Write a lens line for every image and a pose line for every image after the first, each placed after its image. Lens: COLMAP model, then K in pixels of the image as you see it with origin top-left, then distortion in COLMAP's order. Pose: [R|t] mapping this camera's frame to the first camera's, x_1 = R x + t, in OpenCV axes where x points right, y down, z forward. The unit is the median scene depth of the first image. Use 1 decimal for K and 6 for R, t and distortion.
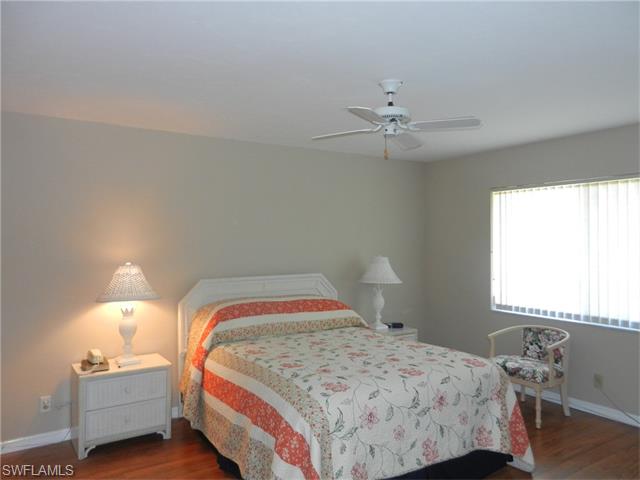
lens RADIAL K [[477.3, 0, 320.0], [0, 477.3, 240.0], [0, 0, 1]] dist [0.010667, 0.003294]
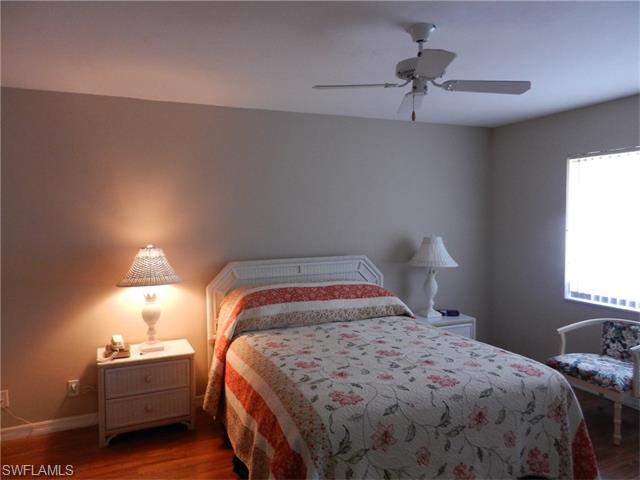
lens RADIAL K [[477.3, 0, 320.0], [0, 477.3, 240.0], [0, 0, 1]] dist [0.010667, 0.003294]
pose [[0.987005, 0.000873, -0.160687, 0.086623], [0.008058, 0.998458, 0.054918, -0.012634], [0.160487, -0.055499, 0.985476, 0.123146]]
